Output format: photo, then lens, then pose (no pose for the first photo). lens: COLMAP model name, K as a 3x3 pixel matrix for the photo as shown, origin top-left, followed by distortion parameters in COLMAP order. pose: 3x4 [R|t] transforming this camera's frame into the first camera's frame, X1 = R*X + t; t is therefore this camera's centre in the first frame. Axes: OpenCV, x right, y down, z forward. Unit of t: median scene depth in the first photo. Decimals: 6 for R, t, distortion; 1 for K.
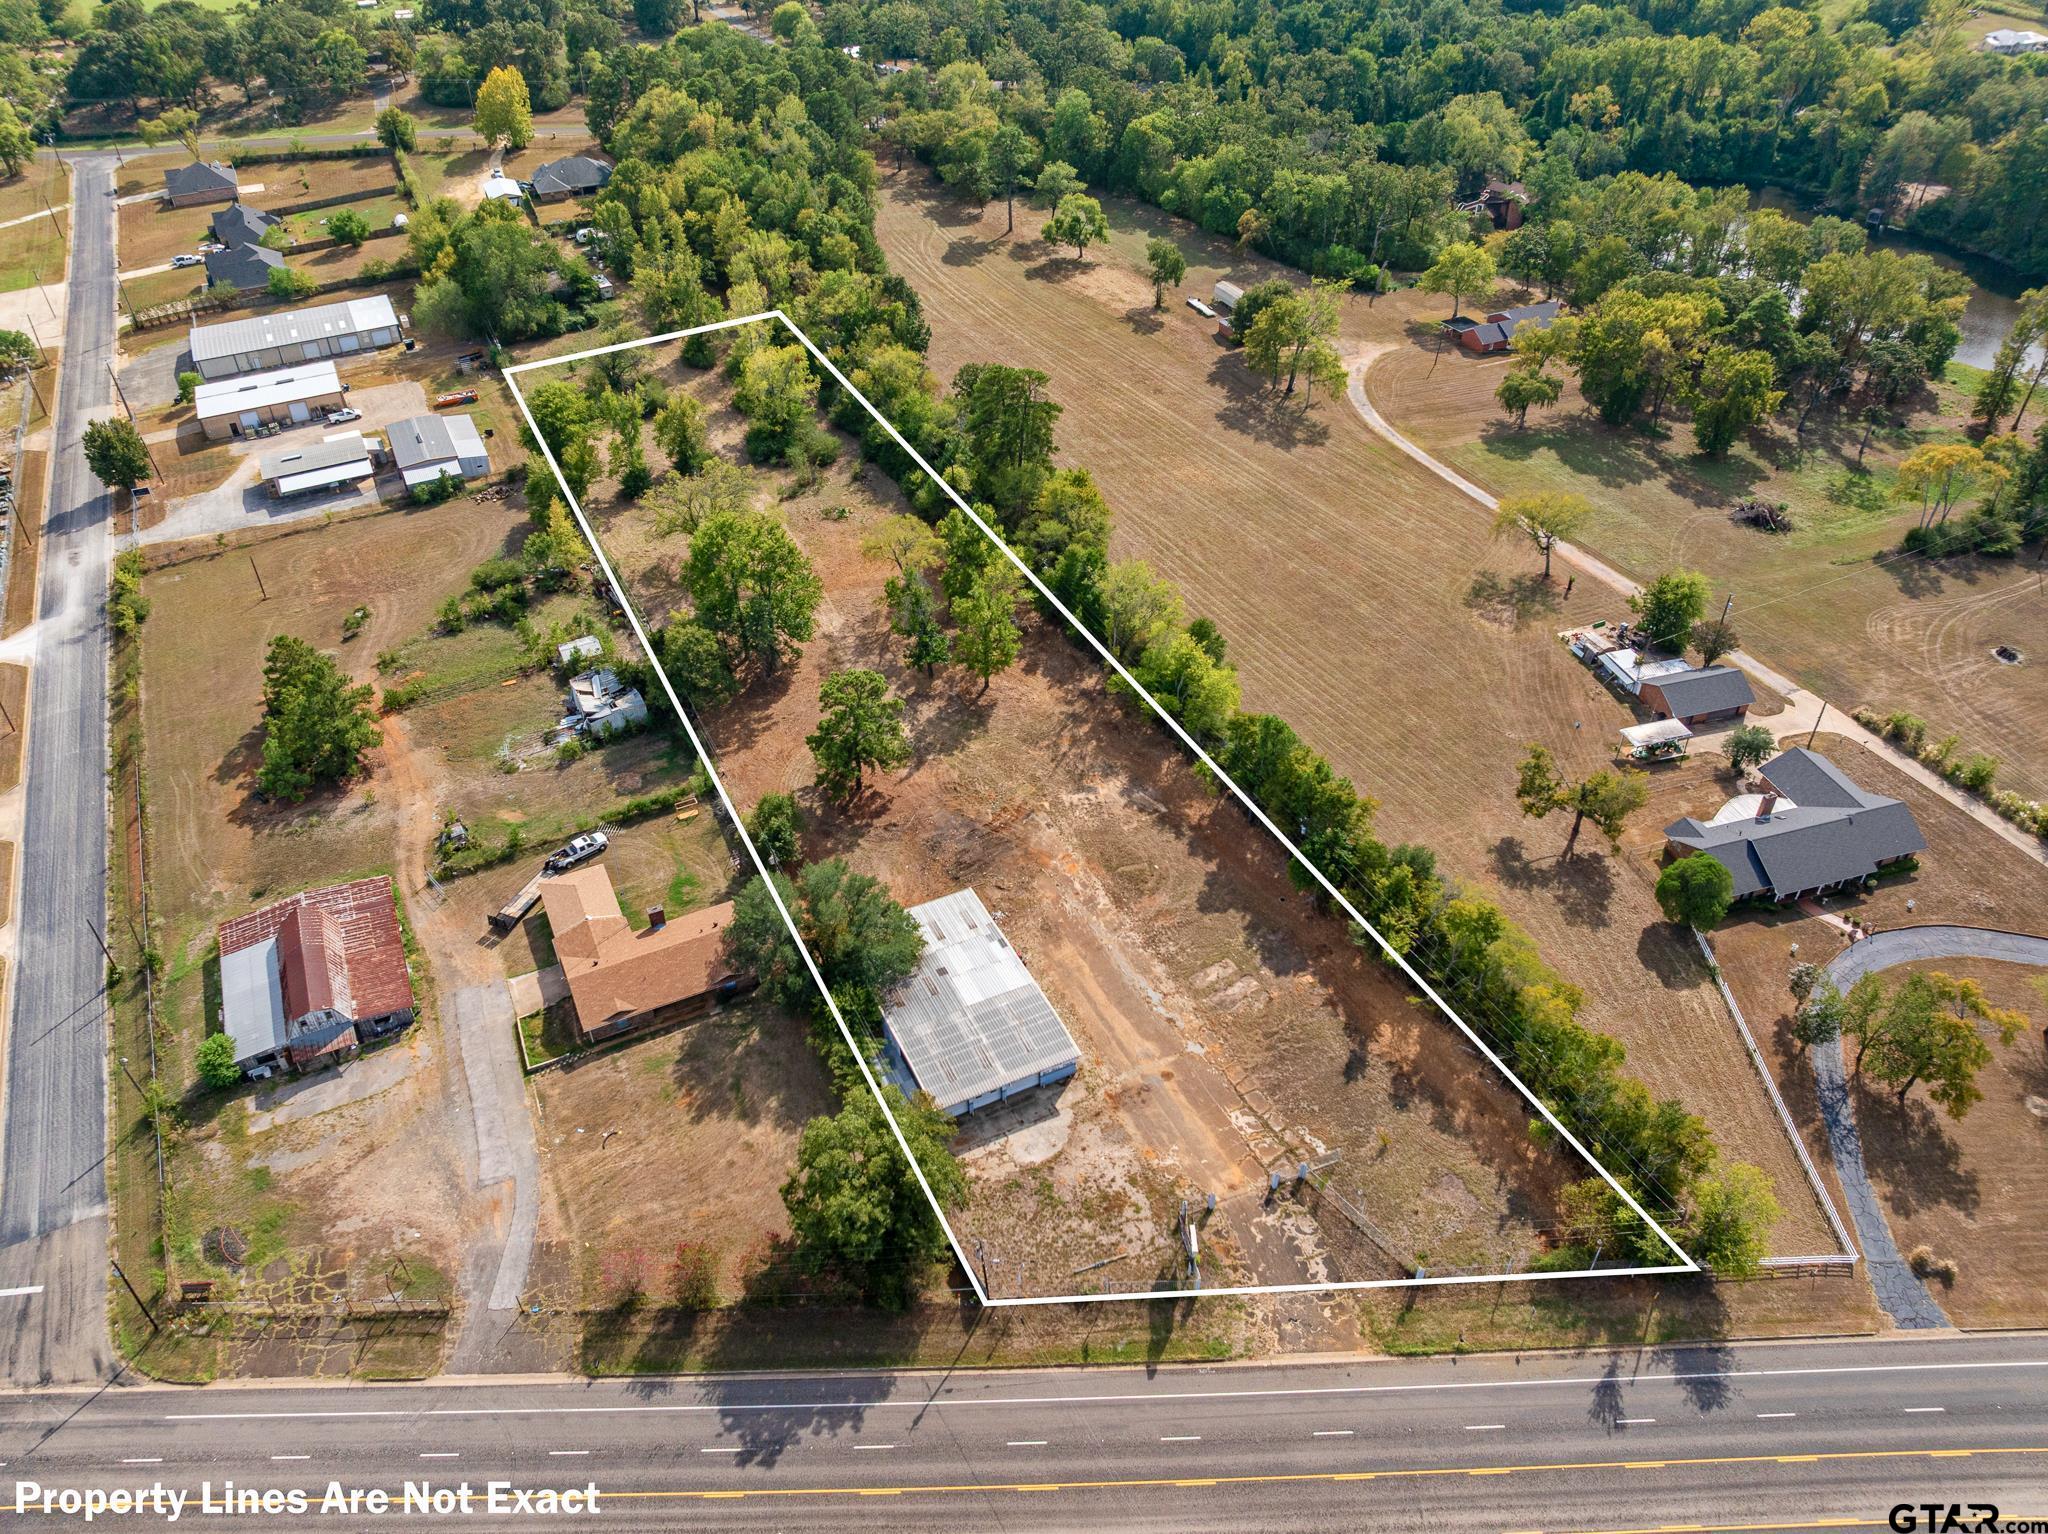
lens RADIAL K [[1472.1, 0, 1048.0], [0, 1472.1, 733.5], [0, 0, 1]] dist [-0.042998, -0.000079]
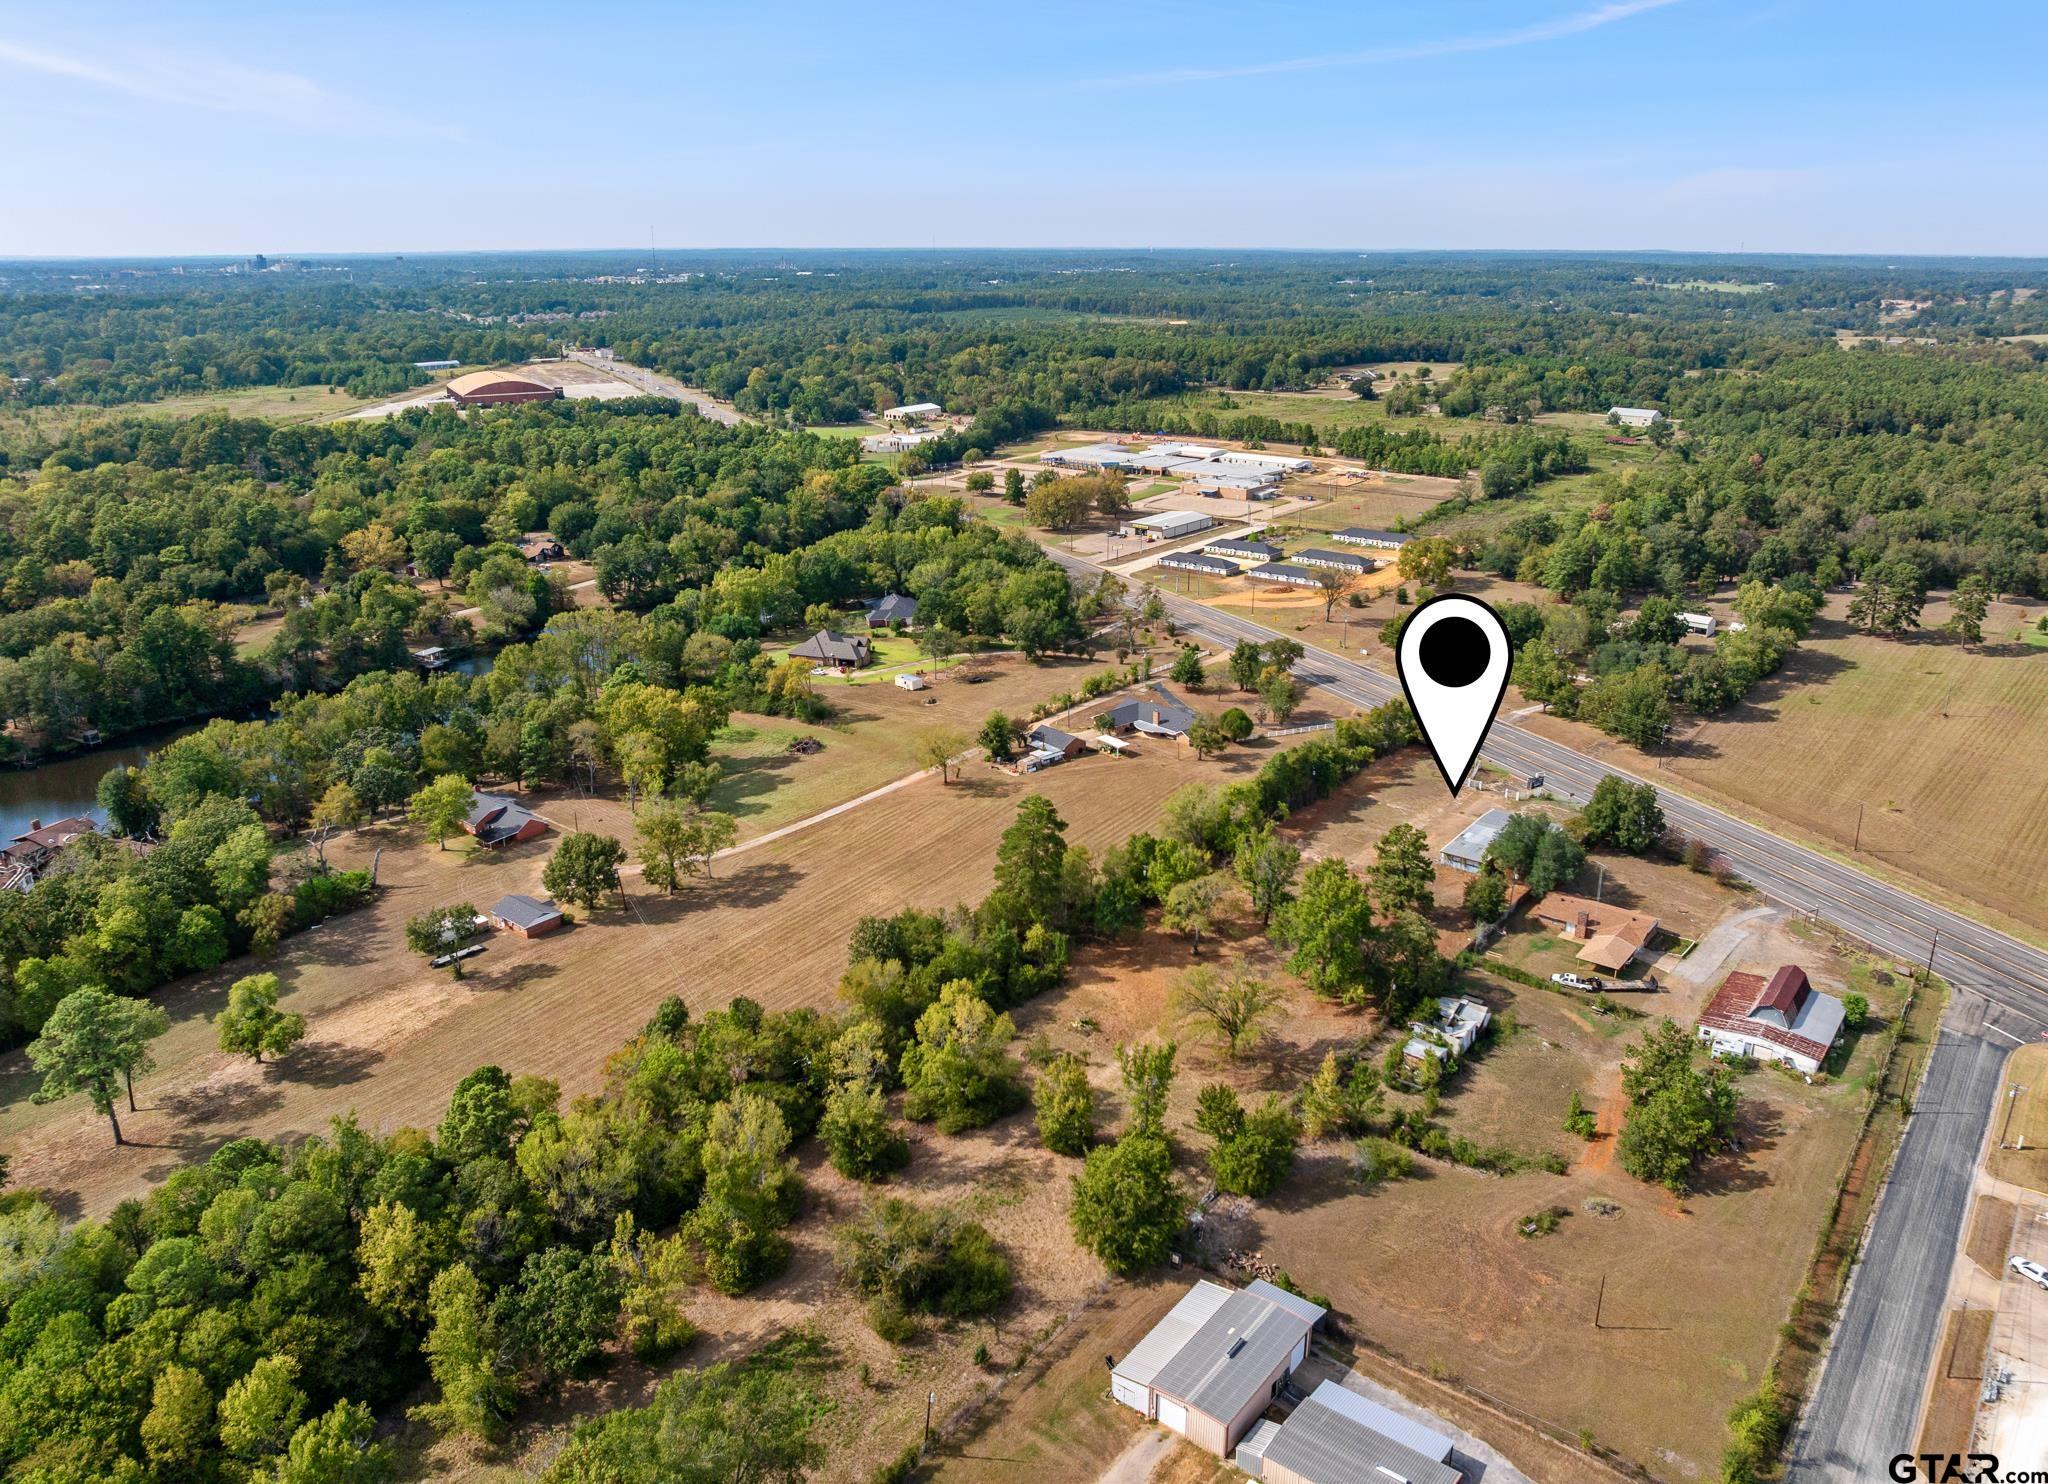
lens RADIAL K [[1435.9, 0, 1030.5], [0, 1435.9, 703.8], [0, 0, 1]] dist [-0.010420, -0.054796]
pose [[-0.417360, -0.276290, 0.865722, -1.059070], [0.550026, 0.681540, 0.482674, -0.920409], [-0.723382, 0.677618, -0.132482, 1.191471]]
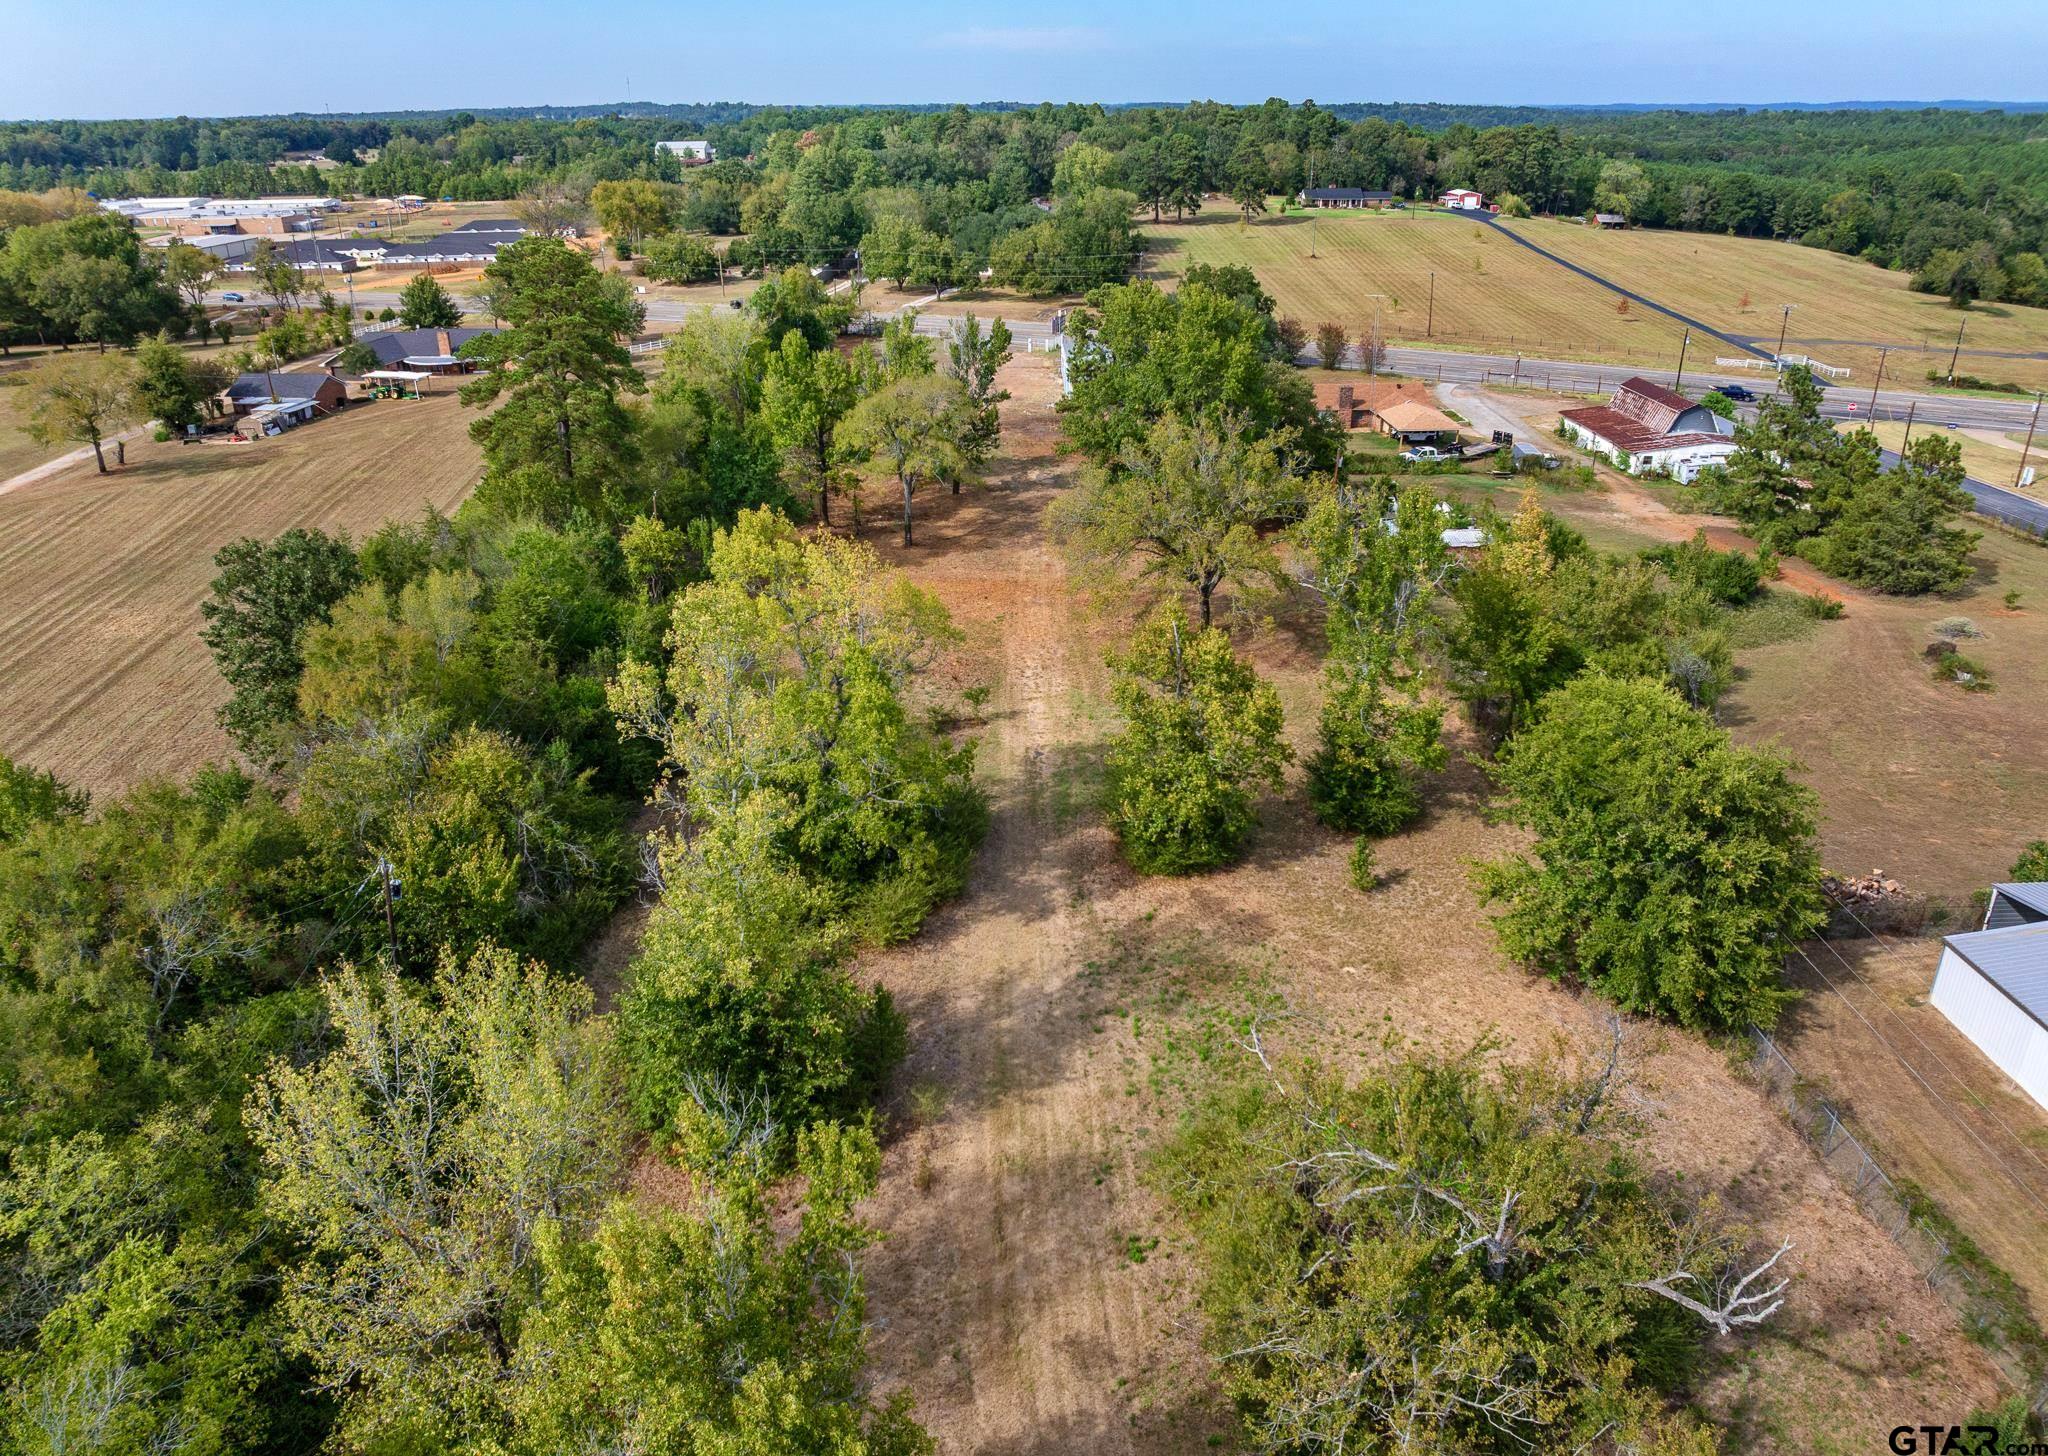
lens RADIAL K [[1462.6, 0, 1038.4], [0, 1462.6, 731.2], [0, 0, 1]] dist [-0.034437, -0.002899]
pose [[-0.910287, -0.158002, 0.382640, -0.410206], [0.256405, 0.510484, 0.820769, -0.561024], [-0.325015, 0.845246, -0.424175, 1.390685]]
